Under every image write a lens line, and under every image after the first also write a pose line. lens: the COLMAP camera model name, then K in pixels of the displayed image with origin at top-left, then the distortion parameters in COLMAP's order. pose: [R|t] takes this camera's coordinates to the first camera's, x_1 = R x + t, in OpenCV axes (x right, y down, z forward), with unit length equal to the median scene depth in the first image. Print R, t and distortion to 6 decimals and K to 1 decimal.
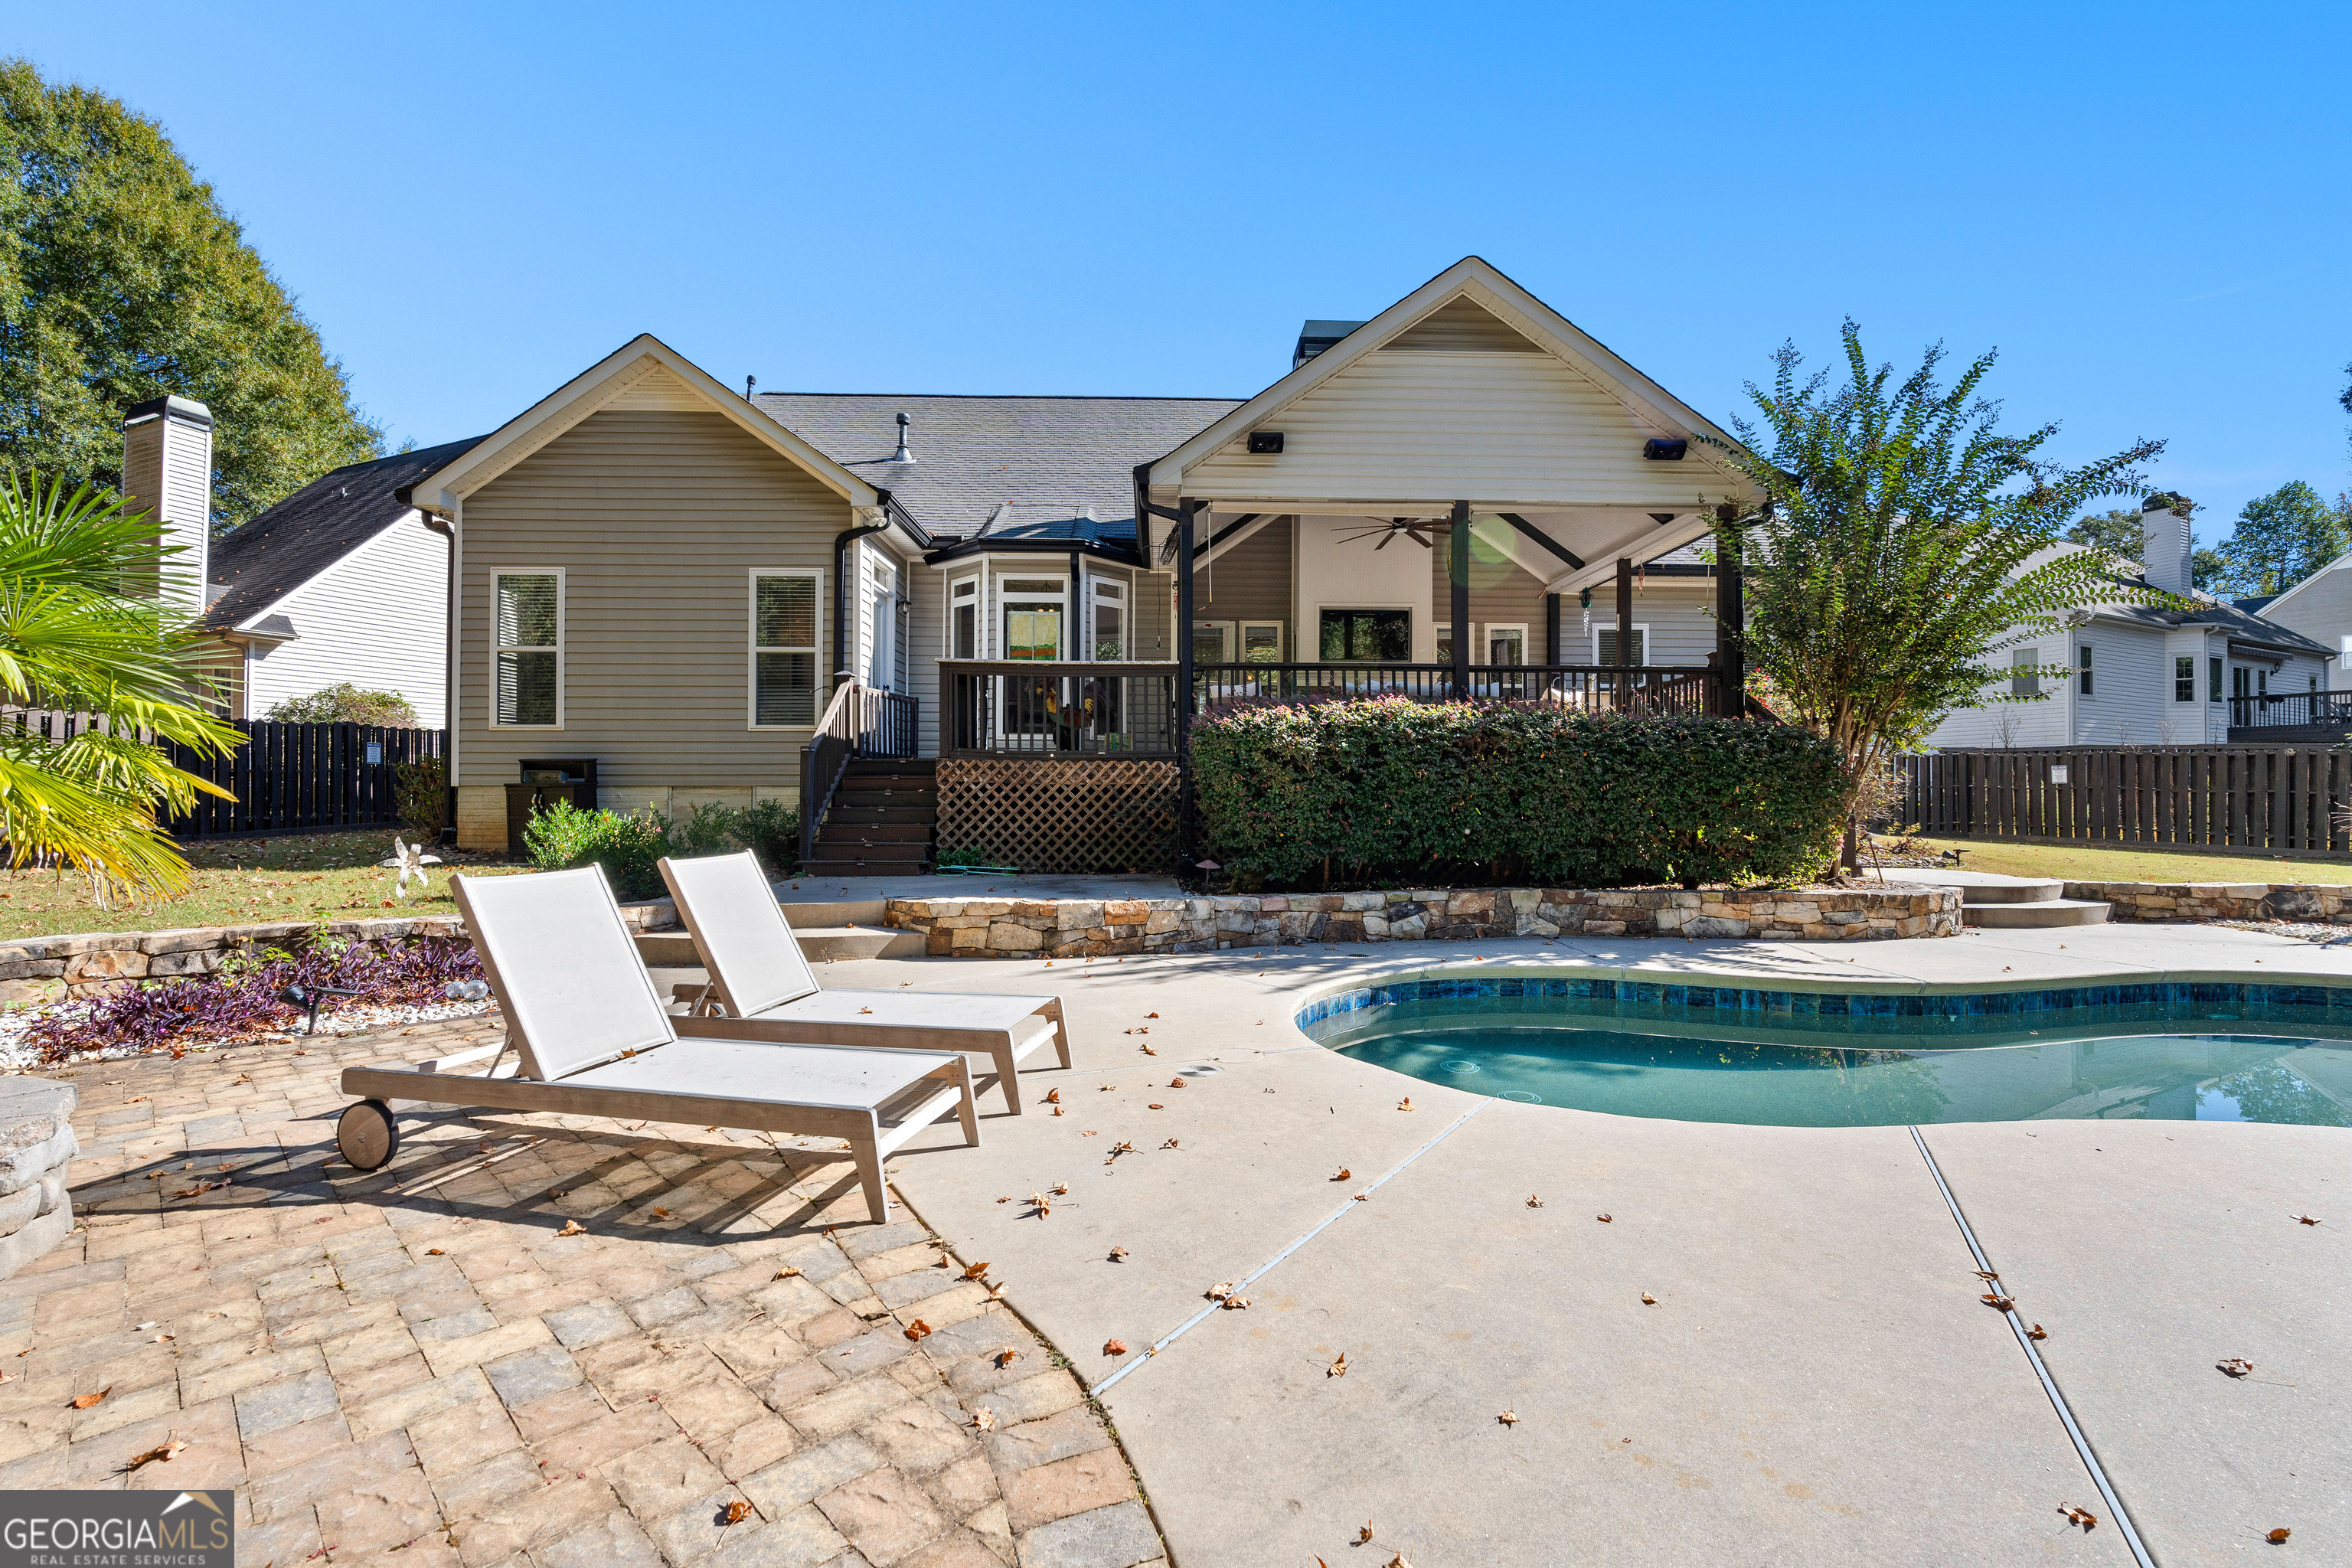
lens RADIAL K [[1027.7, 0, 1173.9], [0, 1027.7, 791.3], [0, 0, 1]] dist [-0.003789, 0.000776]
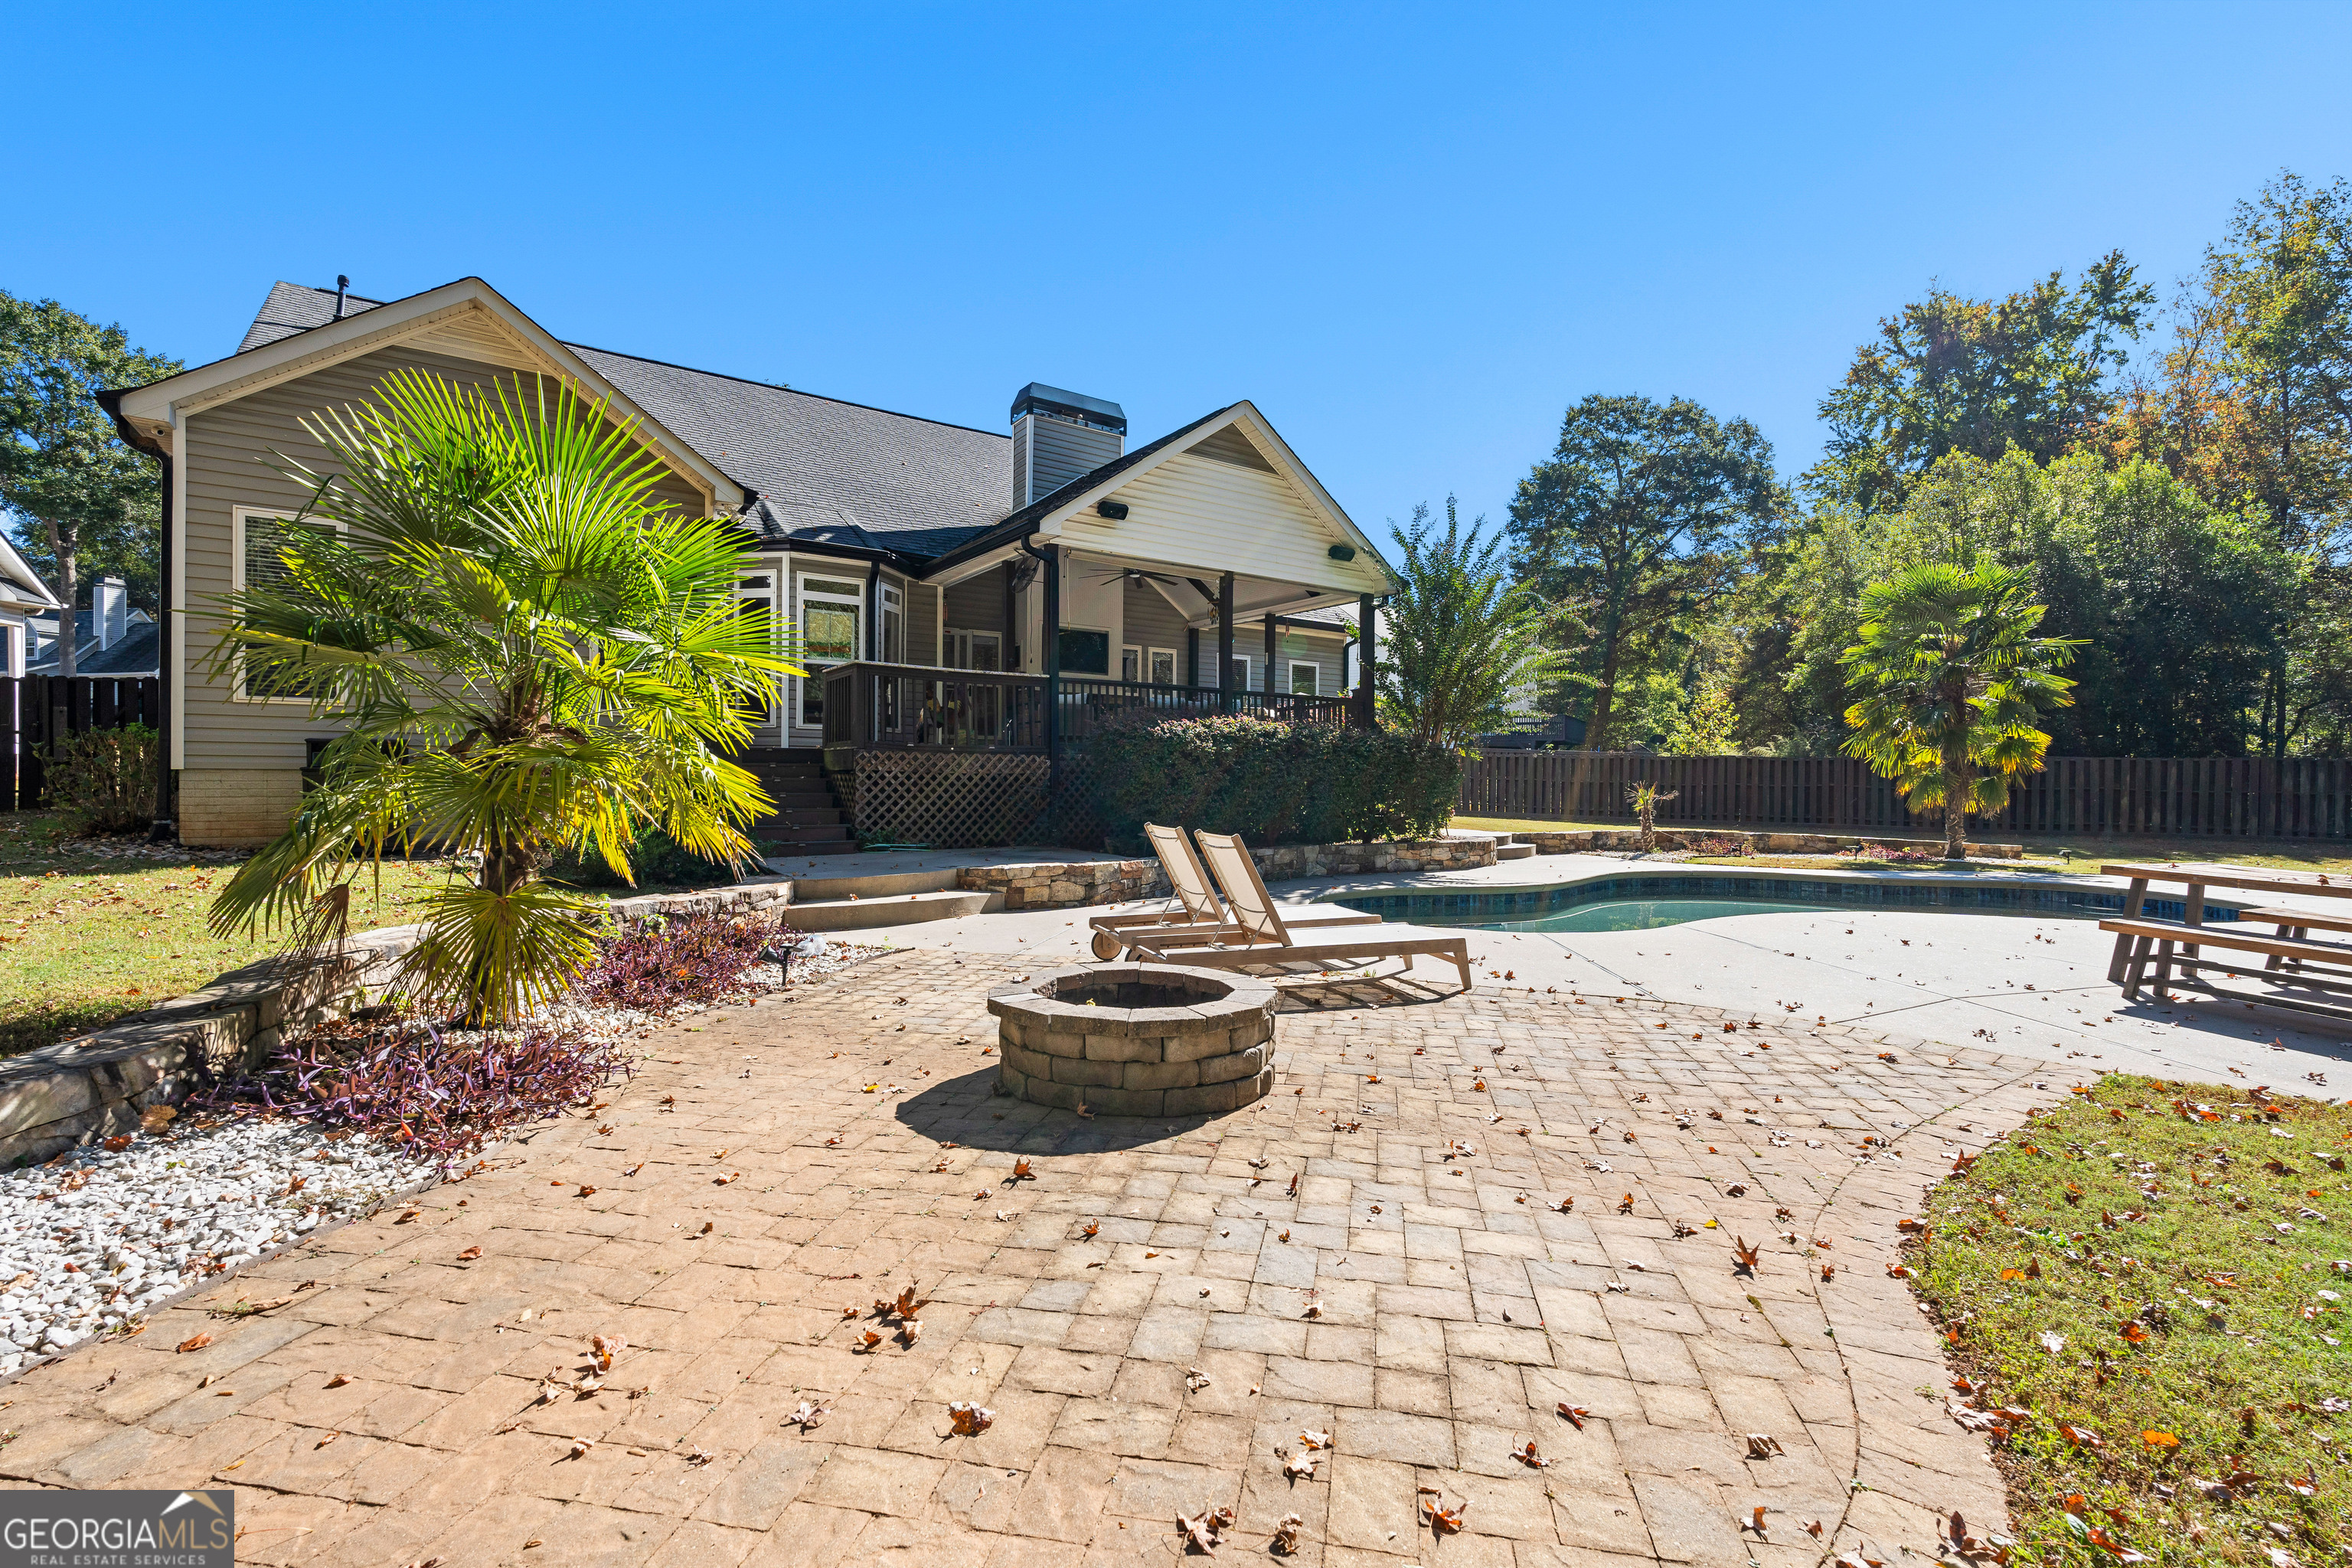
lens RADIAL K [[1027.7, 0, 1180.4], [0, 1027.7, 783.8], [0, 0, 1]] dist [-0.003789, 0.000776]
pose [[0.832052, 0.000208, 0.554698, -0.555537], [-0.004083, 0.999975, 0.005750, -0.002498], [-0.554683, -0.007049, 0.832032, -0.124853]]
